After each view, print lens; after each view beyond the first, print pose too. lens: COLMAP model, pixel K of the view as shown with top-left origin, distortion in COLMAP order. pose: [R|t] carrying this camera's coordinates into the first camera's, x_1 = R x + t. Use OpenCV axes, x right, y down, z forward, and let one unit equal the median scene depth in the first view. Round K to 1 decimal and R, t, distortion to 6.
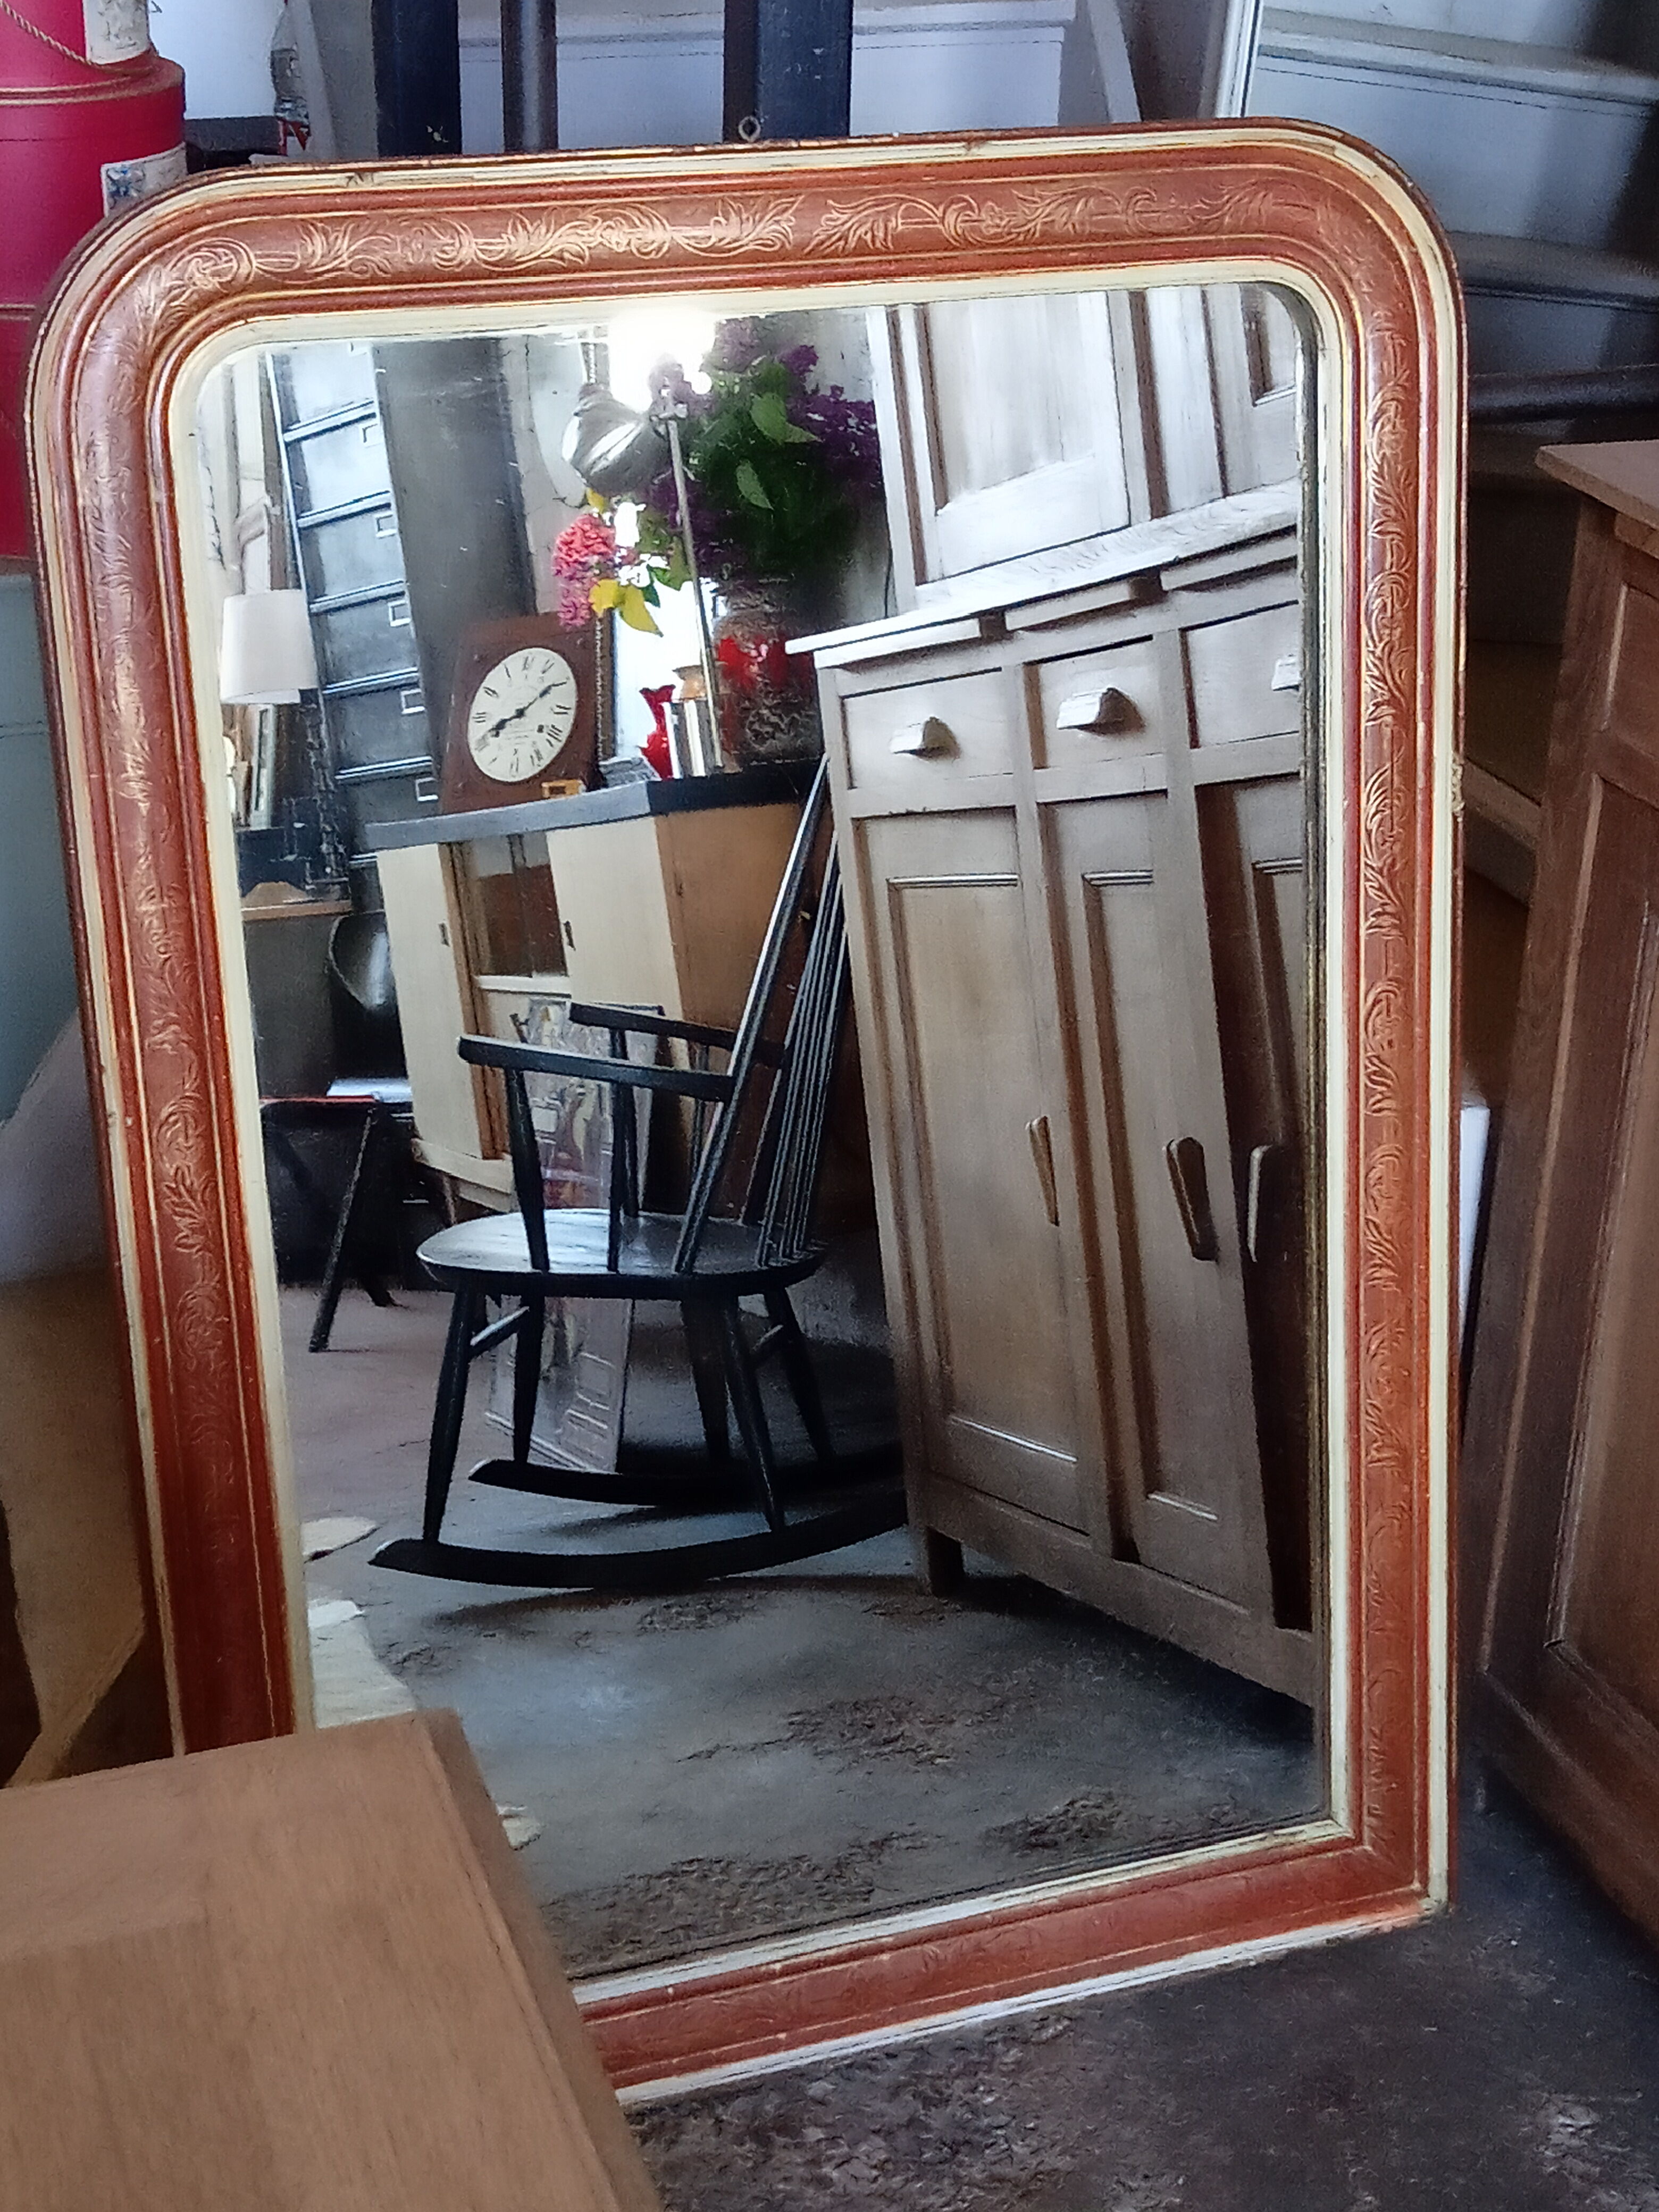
lens RADIAL K [[3440.0, 0, 822.4], [0, 3440.0, 1127.6], [0, 0, 1]] dist [0.111768, -0.388866]
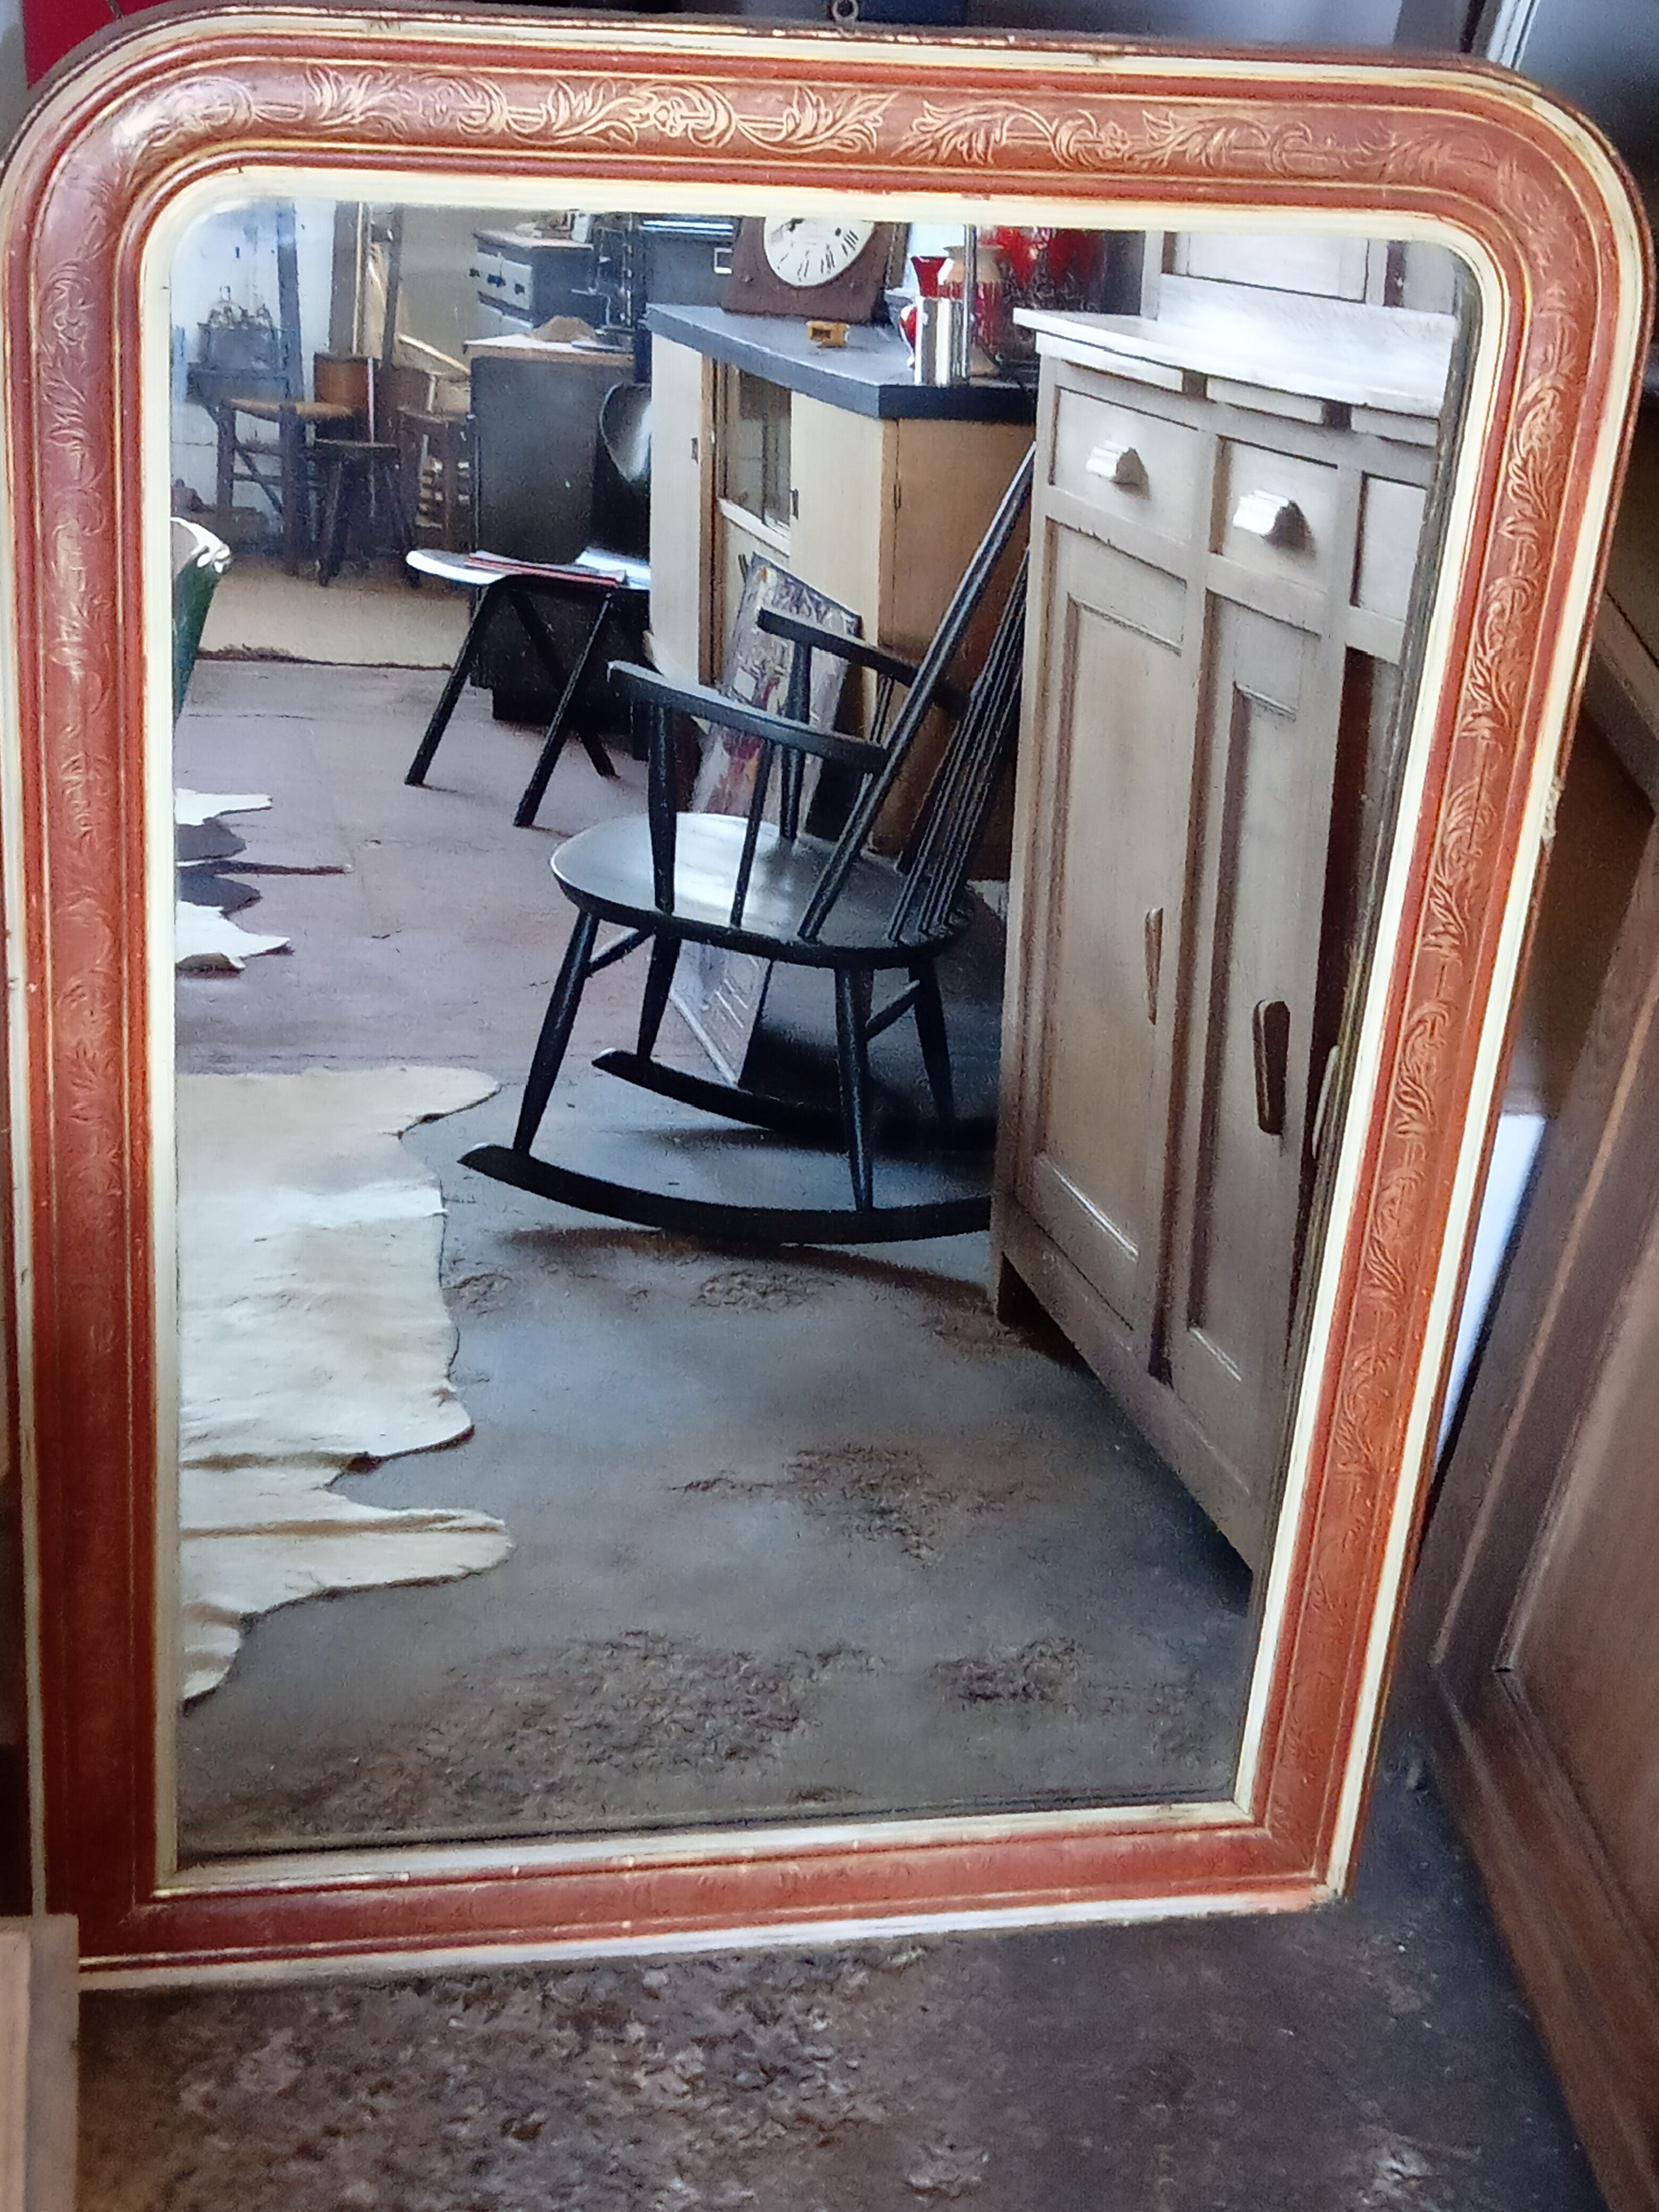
lens RADIAL K [[3422.4, 0, 815.7], [0, 3422.4, 1118.0], [0, 0, 1]] dist [0.158632, -0.639212]
pose [[0.980643, 0.178643, -0.080167, 0.076327], [-0.160379, 0.967691, 0.194558, -0.154798], [0.112333, -0.177935, 0.977609, 0.079779]]
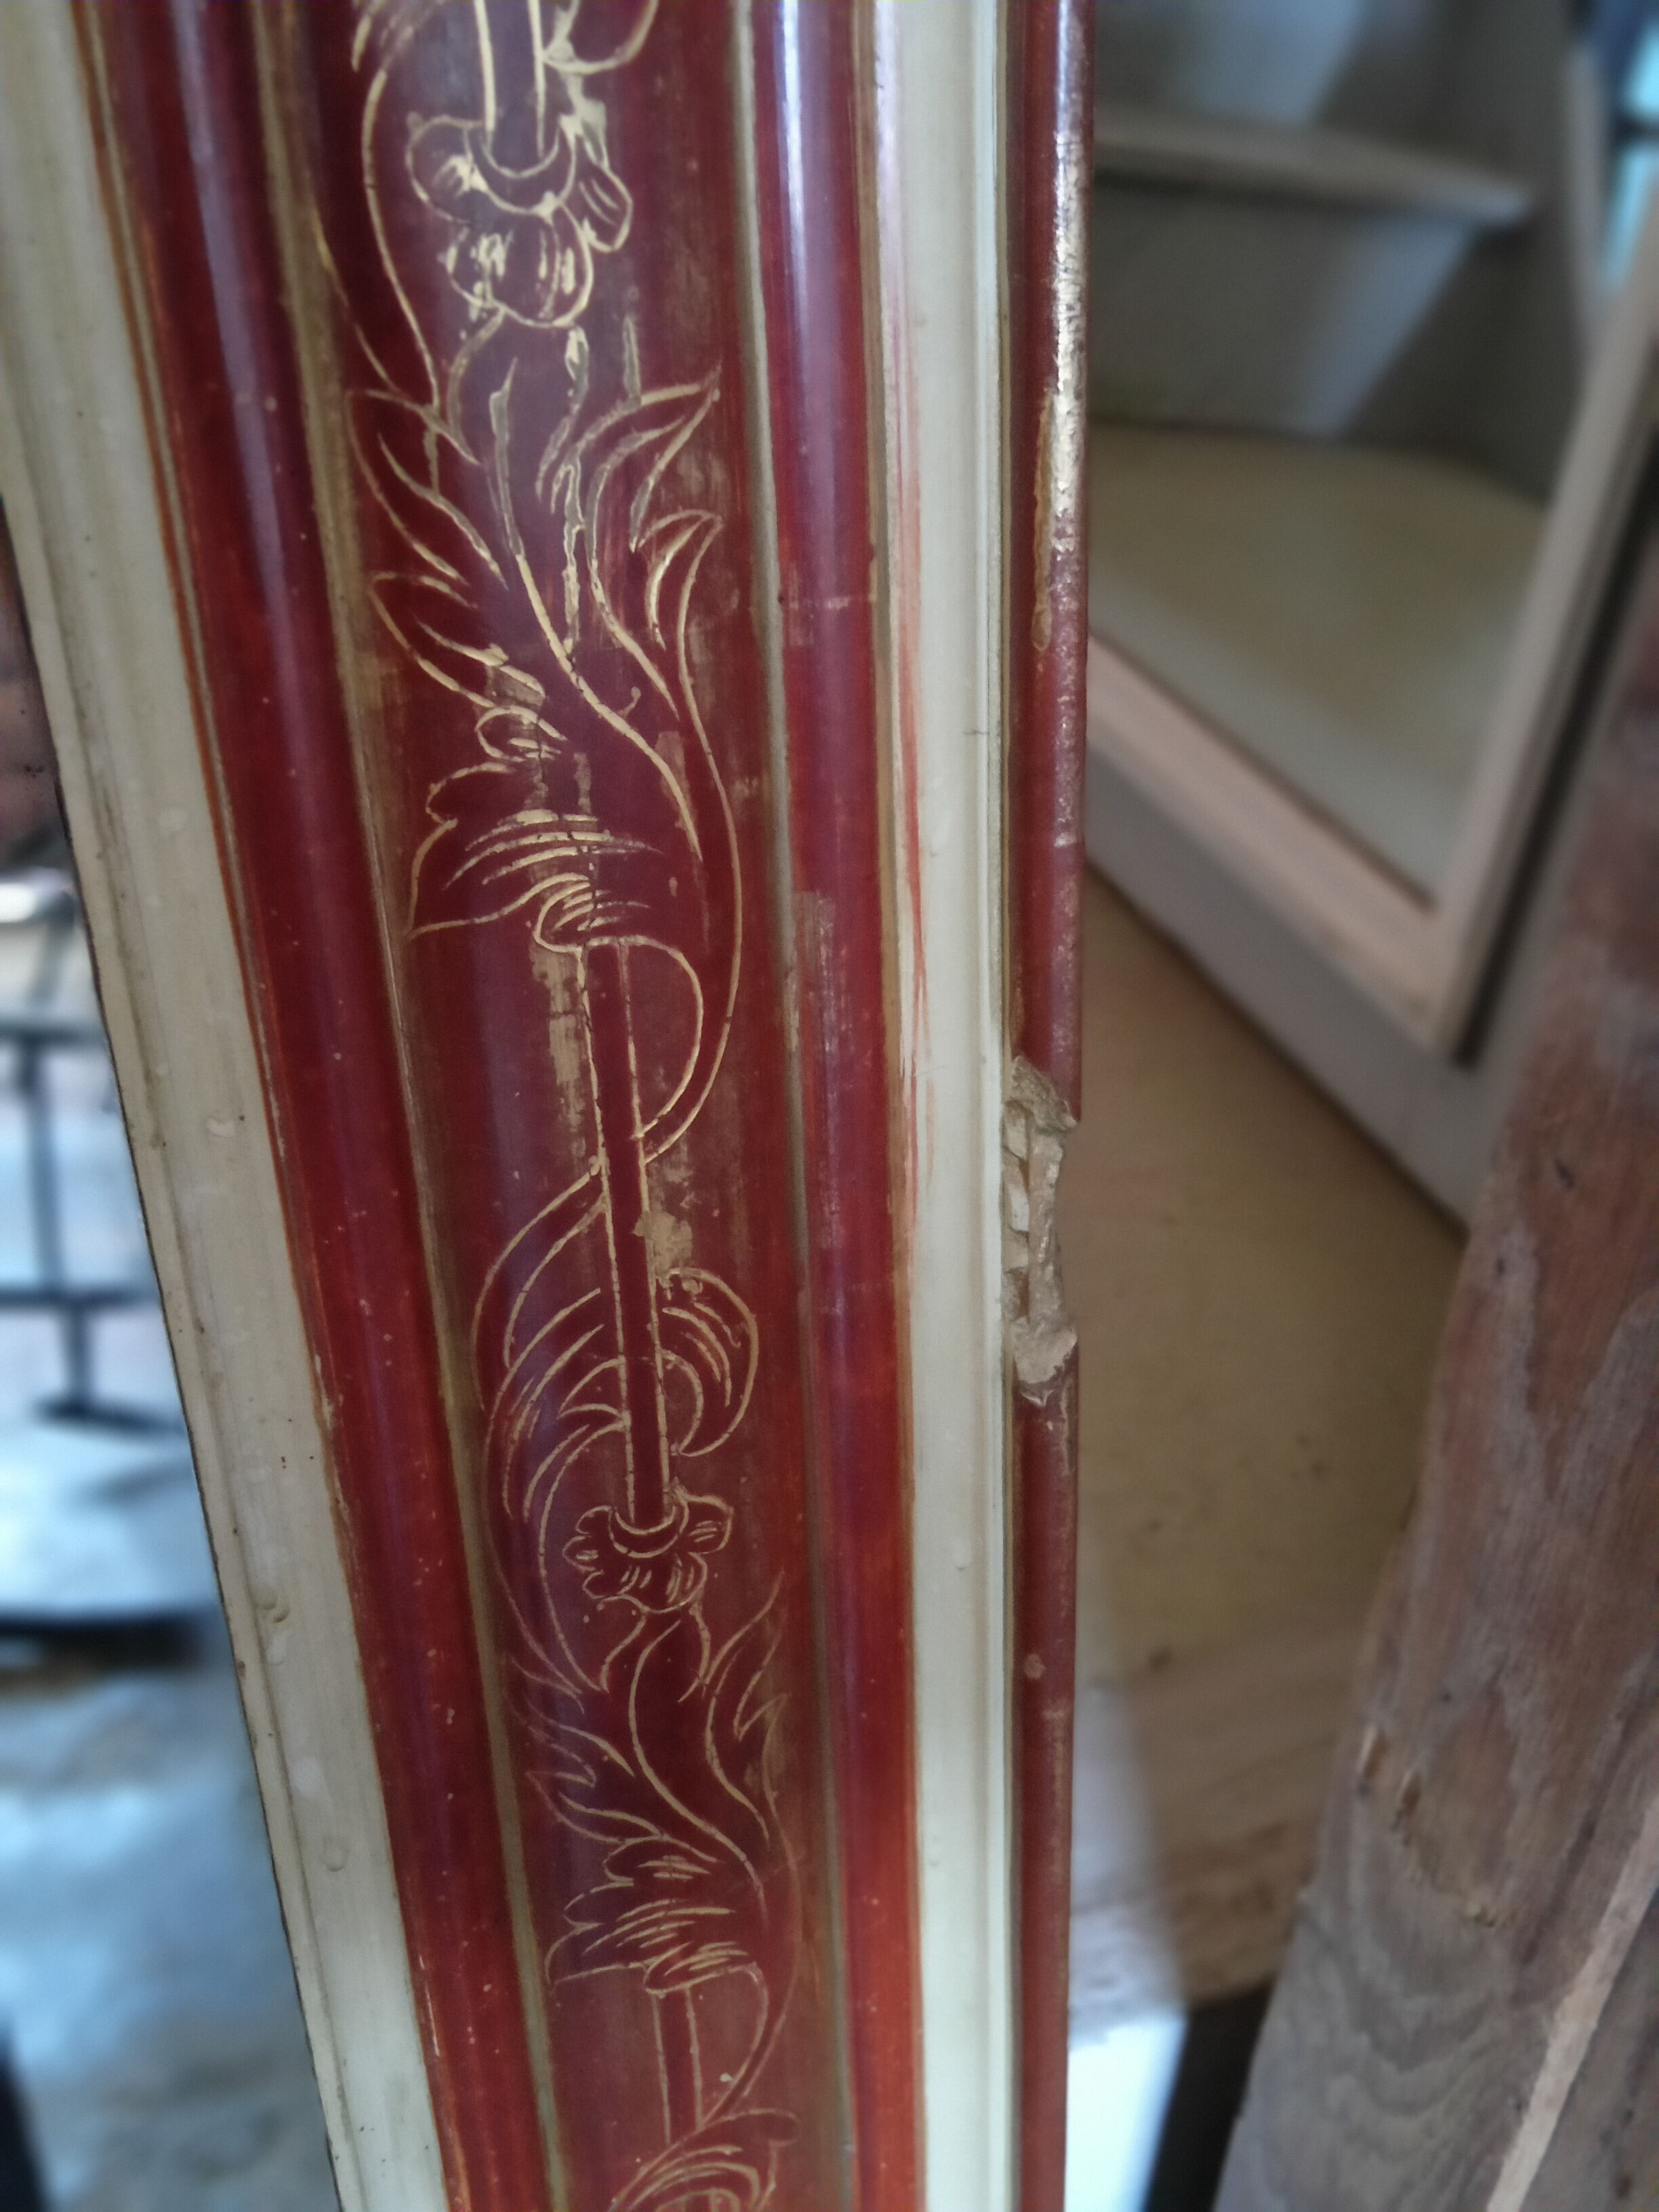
lens RADIAL K [[2086.7, 0, 829.5], [0, 2086.7, 1106.0], [0, 0, 1]] dist [0.037481, -0.028365]
pose [[0.999472, -0.009340, 0.031114, 0.159226], [0.004383, 0.987792, 0.155718, -0.113653], [-0.032188, -0.155499, 0.987311, 0.840548]]
